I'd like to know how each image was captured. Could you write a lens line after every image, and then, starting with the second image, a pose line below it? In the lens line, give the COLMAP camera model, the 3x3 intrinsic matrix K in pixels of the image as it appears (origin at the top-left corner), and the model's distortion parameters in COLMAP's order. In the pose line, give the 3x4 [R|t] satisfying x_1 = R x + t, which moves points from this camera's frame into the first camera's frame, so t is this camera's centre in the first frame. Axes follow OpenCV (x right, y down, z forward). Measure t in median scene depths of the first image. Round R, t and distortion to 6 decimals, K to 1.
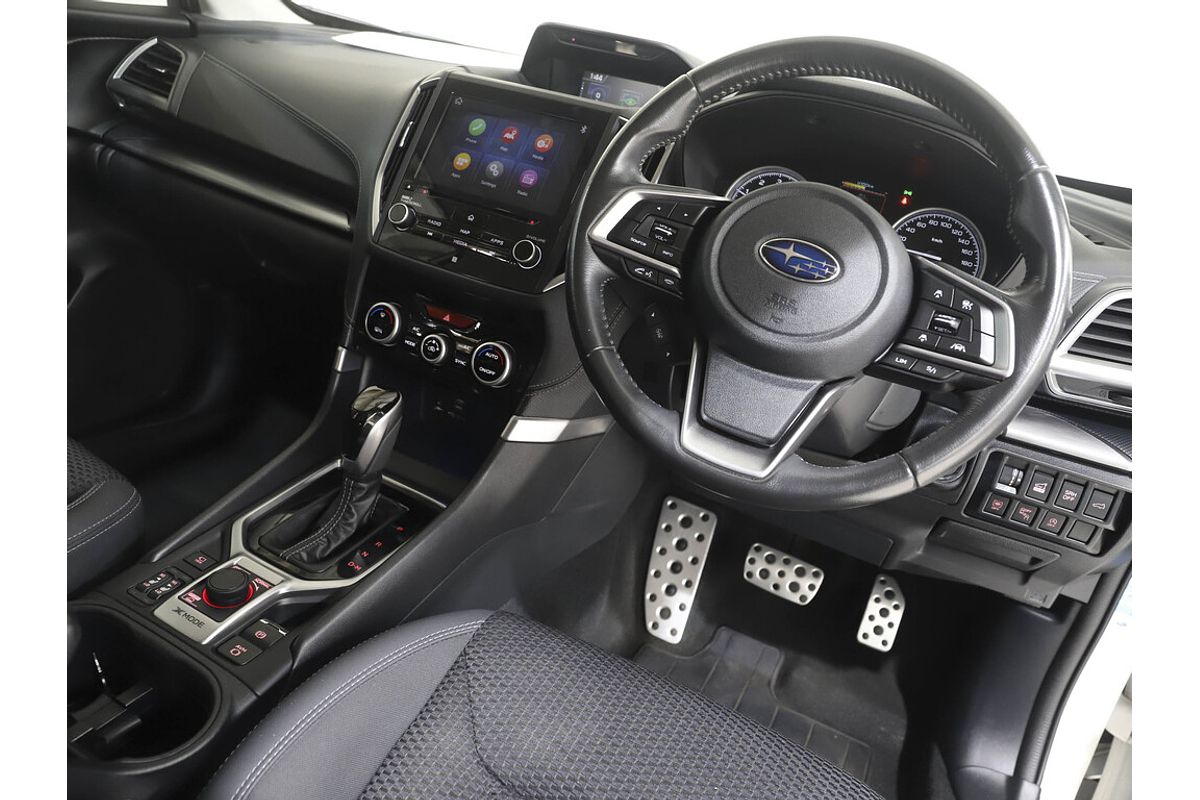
lens RADIAL K [[833.0, 0, 600.0], [0, 833.0, 400.0], [0, 0, 1]] dist [-0.068696, 0.001481]
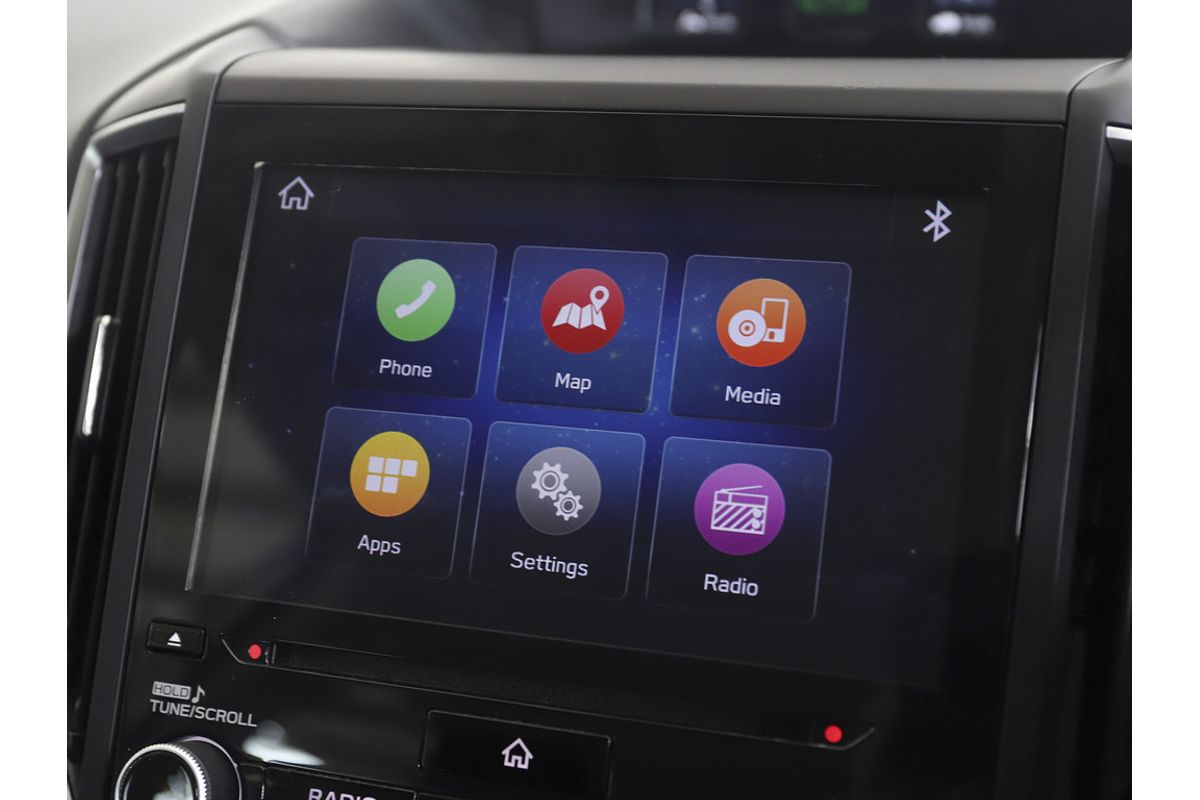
lens RADIAL K [[1621.3, 0, 600.0], [0, 1621.3, 400.0], [0, 0, 1]] dist [0.000690, 0.011492]
pose [[0.967561, -0.246076, 0.057196, -0.134540], [0.248034, 0.968287, -0.029991, -0.284461], [-0.048002, 0.043205, 0.997912, 0.577260]]
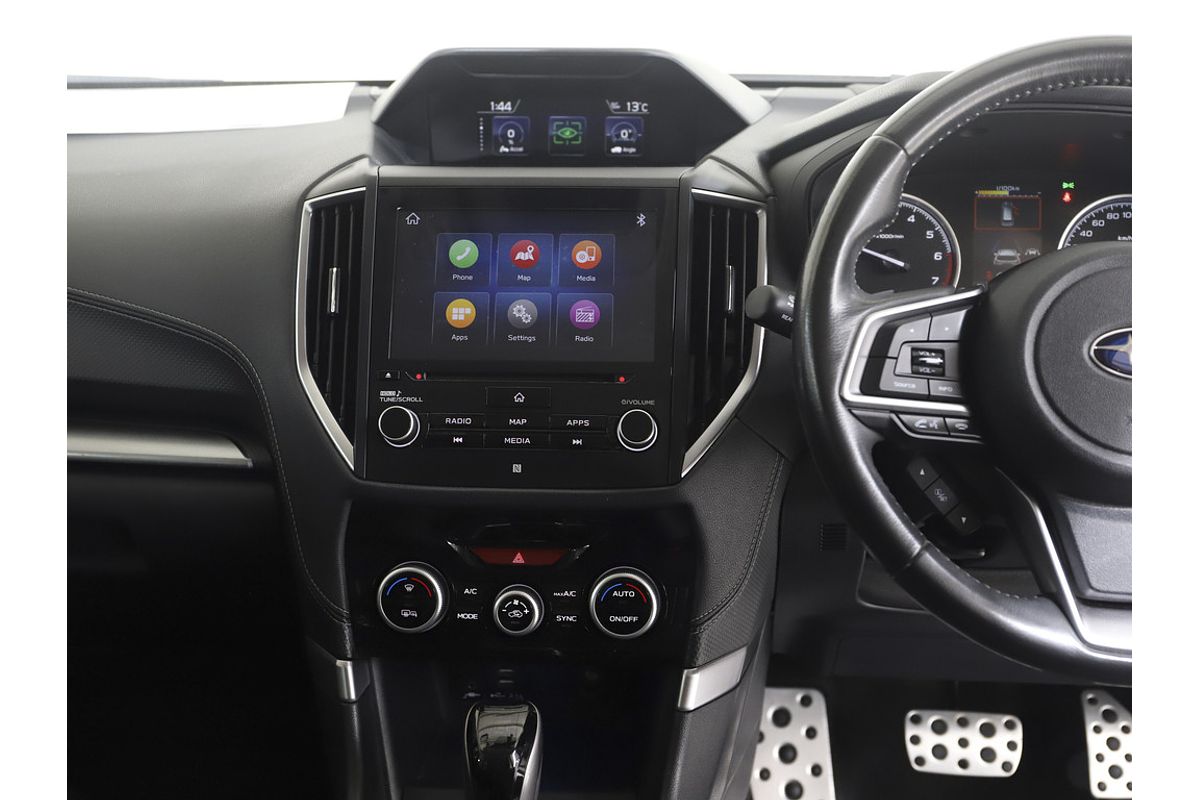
lens RADIAL K [[1424.2, 0, 600.0], [0, 1424.2, 400.0], [0, 0, 1]] dist [0.033661, 0.065653]
pose [[0.903269, -0.295541, 0.311063, -0.432808], [0.309040, 0.951029, 0.006176, -0.202538], [-0.297655, 0.090552, 0.950369, -0.054799]]
